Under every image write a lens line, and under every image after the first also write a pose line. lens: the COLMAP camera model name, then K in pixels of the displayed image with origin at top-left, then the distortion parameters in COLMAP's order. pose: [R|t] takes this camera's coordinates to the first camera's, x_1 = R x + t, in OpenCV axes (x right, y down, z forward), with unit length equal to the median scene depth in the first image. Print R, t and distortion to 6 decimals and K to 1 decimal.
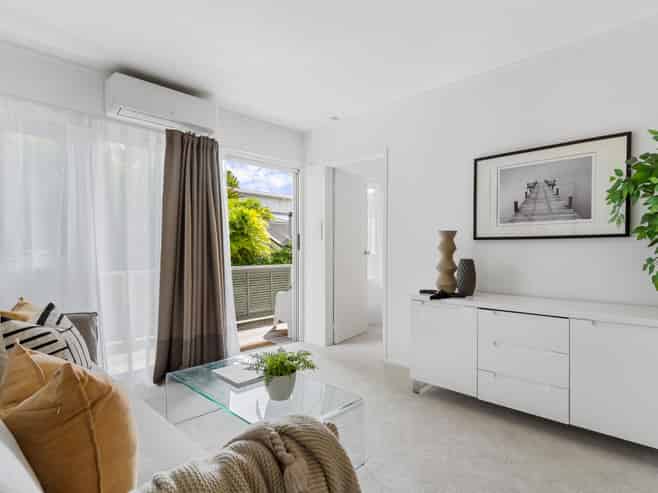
lens RADIAL K [[359.9, 0, 329.0], [0, 359.9, 246.5], [0, 0, 1]] dist [0.001557, 0.001175]
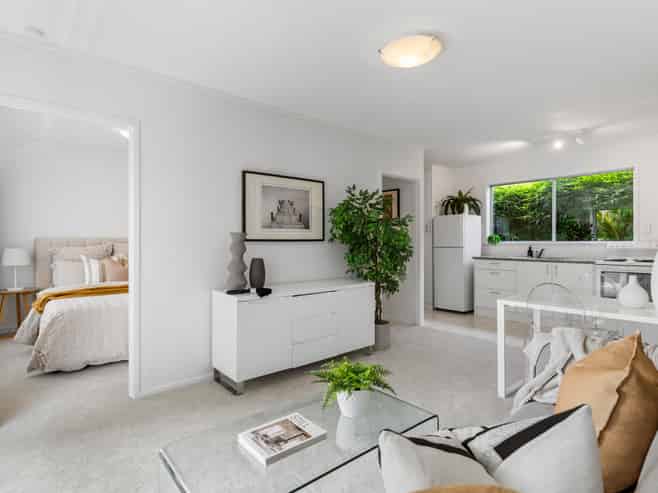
lens RADIAL K [[359.9, 0, 329.0], [0, 359.9, 246.5], [0, 0, 1]] dist [0.001557, 0.001175]
pose [[0.077580, -0.010032, 0.996936, -0.778369], [0.006930, 0.999931, 0.009522, -0.013872], [-0.996962, 0.006170, 0.077644, 0.713418]]
